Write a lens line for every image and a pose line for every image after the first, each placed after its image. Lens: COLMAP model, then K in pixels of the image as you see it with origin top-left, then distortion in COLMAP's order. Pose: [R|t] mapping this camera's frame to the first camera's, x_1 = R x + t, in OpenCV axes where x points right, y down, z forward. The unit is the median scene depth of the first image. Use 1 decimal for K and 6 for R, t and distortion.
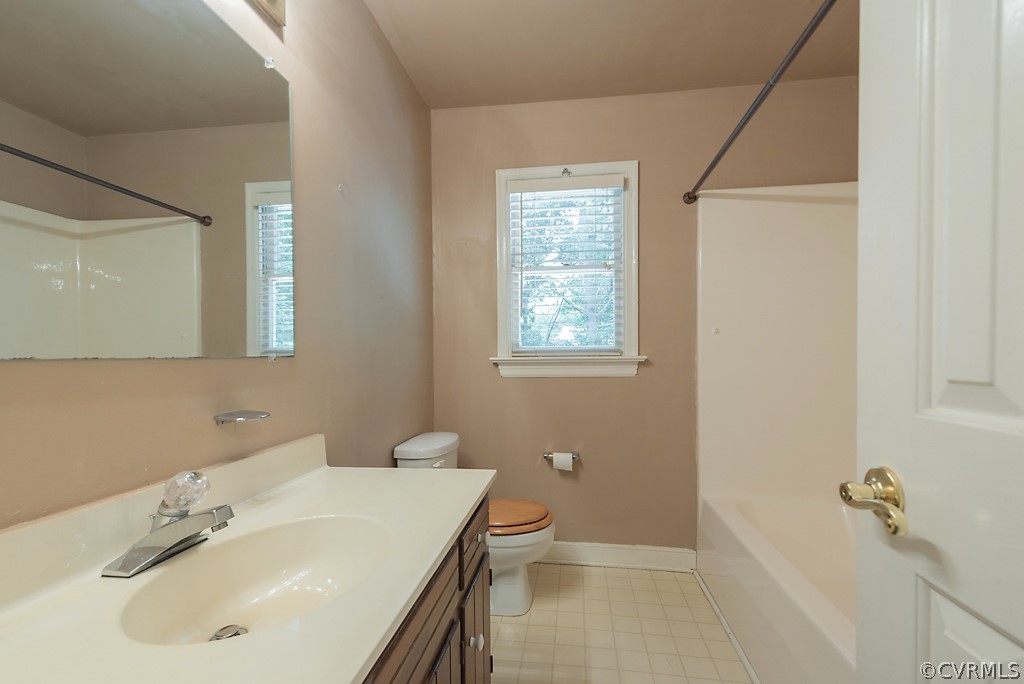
lens RADIAL K [[455.9, 0, 518.4], [0, 455.9, 361.1], [0, 0, 1]] dist [0.020950, -0.007903]
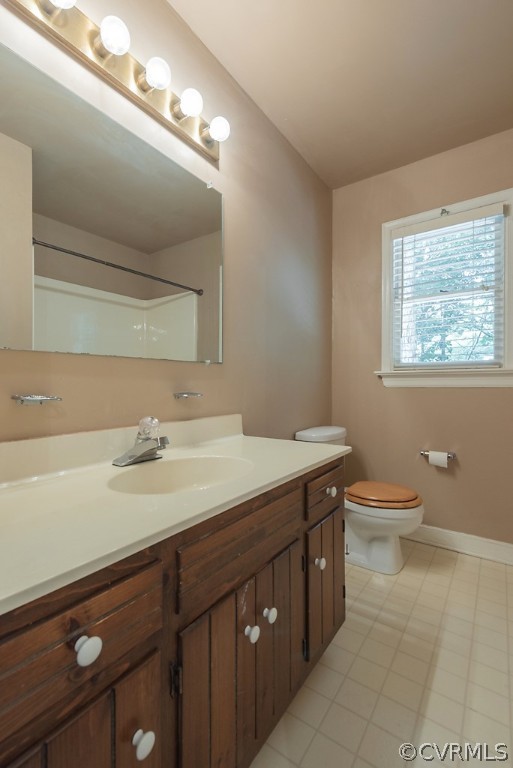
lens RADIAL K [[341.9, 0, 255.8], [0, 341.9, 383.2], [0, 0, 1]] dist [0.020950, -0.007903]
pose [[0.881624, 0.005548, -0.471920, 0.100645], [-0.010574, 0.999912, -0.007999, 0.038202], [0.471834, 0.012042, 0.881605, -0.001986]]
